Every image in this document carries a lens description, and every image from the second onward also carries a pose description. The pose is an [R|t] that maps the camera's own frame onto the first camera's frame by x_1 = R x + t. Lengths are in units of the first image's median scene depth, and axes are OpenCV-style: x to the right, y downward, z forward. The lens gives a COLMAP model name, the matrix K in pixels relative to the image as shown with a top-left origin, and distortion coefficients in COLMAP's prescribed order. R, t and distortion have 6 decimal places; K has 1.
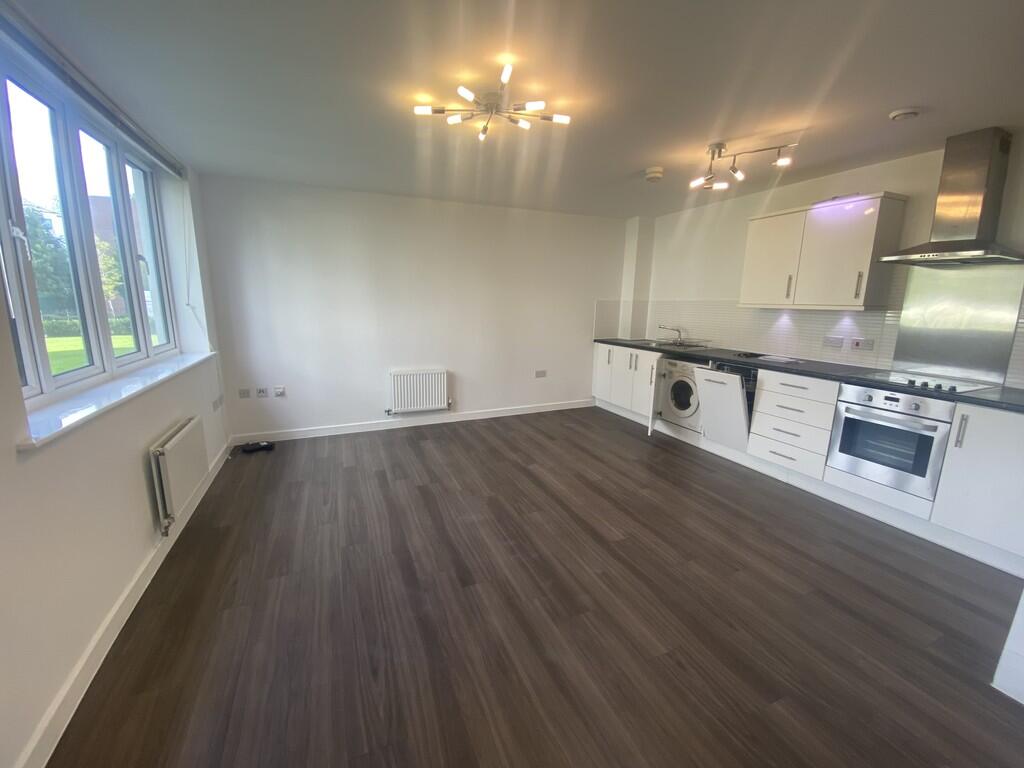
lens RADIAL K [[414.9, 0, 495.1], [0, 414.9, 379.8], [0, 0, 1]] dist [0.008131, -0.001433]
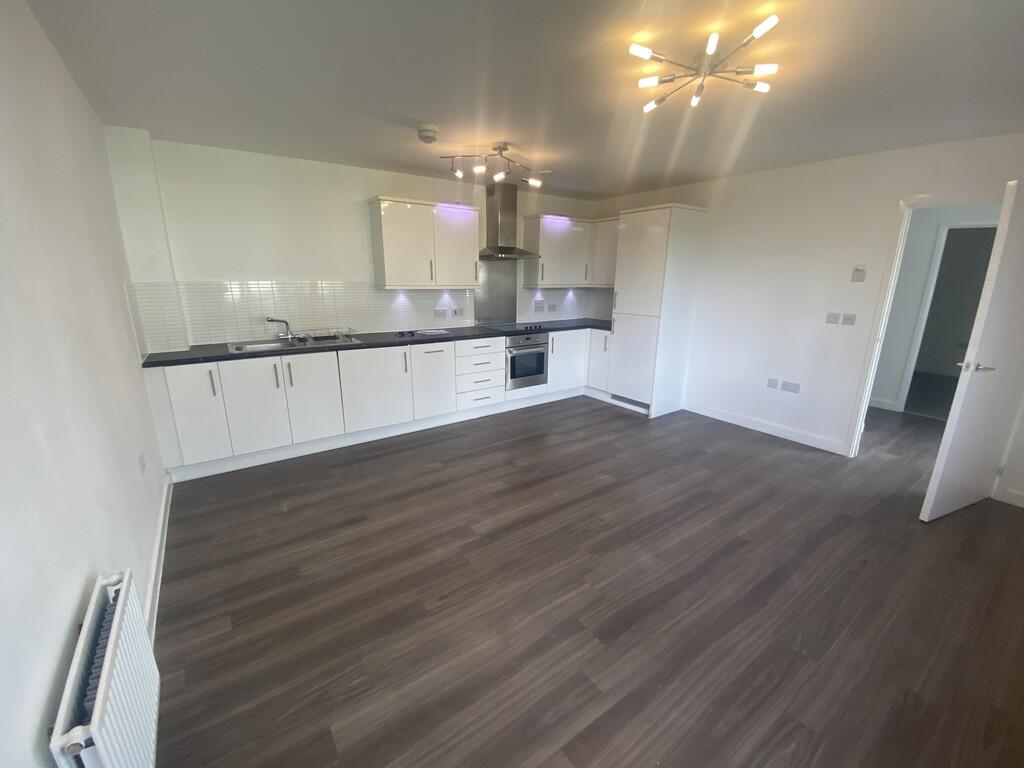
lens RADIAL K [[414.9, 0, 509.9], [0, 414.9, 390.2], [0, 0, 1]] dist [0.008131, -0.001433]
pose [[-0.243593, -0.270217, 0.931475, -0.508049], [0.175163, 0.932355, 0.316280, -0.222056], [-0.953929, 0.240204, -0.179783, 1.002044]]
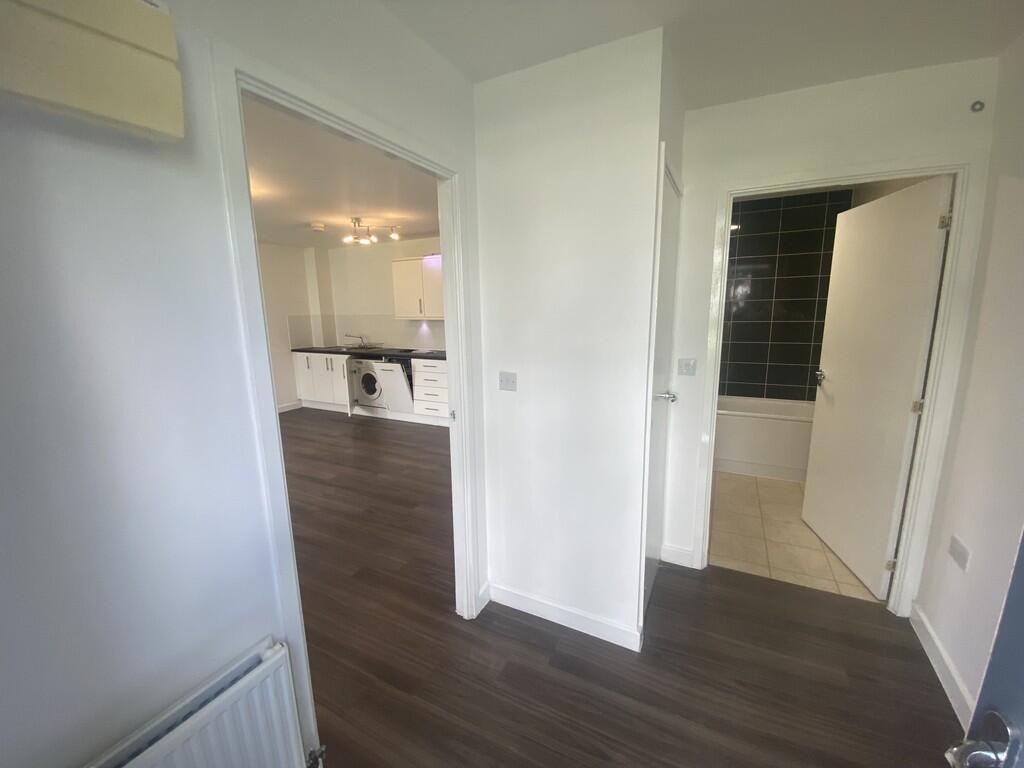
lens RADIAL K [[414.9, 0, 529.5], [0, 414.9, 388.8], [0, 0, 1]] dist [0.008131, -0.001433]
pose [[0.728147, -0.142211, 0.670505, -0.098923], [0.142545, 0.988270, 0.054808, 0.059007], [-0.670435, 0.055669, 0.739877, -0.413393]]
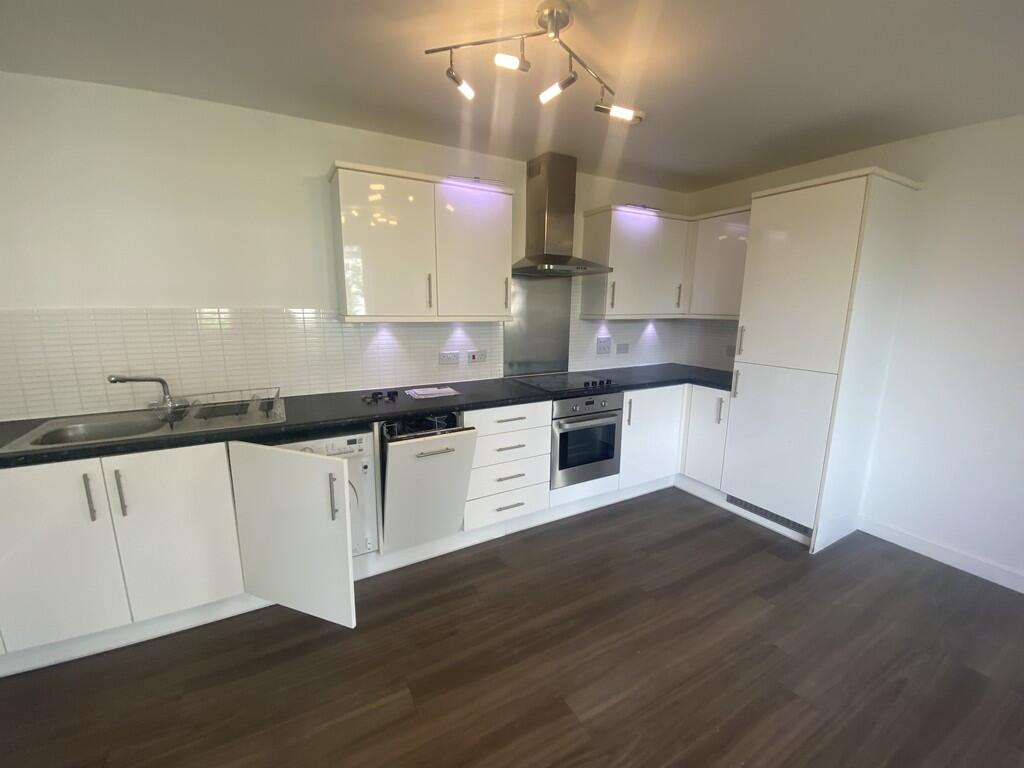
lens RADIAL K [[414.9, 0, 505.0], [0, 414.9, 388.7], [0, 0, 1]] dist [0.008131, -0.001433]
pose [[-0.131319, -0.210581, 0.968716, -0.024639], [0.181009, 0.955658, 0.232280, -0.189907], [-0.974675, 0.205849, -0.087379, 0.899194]]
